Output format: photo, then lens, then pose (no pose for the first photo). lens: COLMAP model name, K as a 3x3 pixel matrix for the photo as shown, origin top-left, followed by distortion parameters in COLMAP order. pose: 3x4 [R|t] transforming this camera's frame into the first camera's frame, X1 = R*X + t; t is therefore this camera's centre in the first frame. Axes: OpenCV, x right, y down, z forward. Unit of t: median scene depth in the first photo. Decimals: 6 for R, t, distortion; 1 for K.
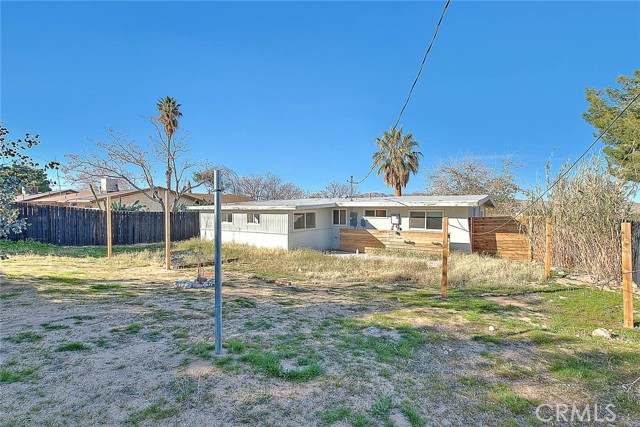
lens RADIAL K [[327.6, 0, 317.8], [0, 327.6, 212.9], [0, 0, 1]] dist [0.000880, 0.000220]
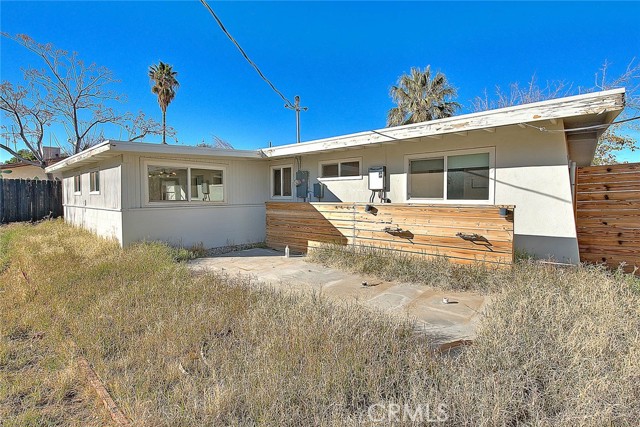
lens RADIAL K [[327.6, 0, 321.1], [0, 327.6, 210.1], [0, 0, 1]] dist [0.000880, 0.000220]
pose [[0.994759, 0.006420, -0.102045, 0.210141], [-0.003447, 0.999565, 0.029283, 0.049000], [0.102189, -0.028778, 0.994349, 0.564014]]
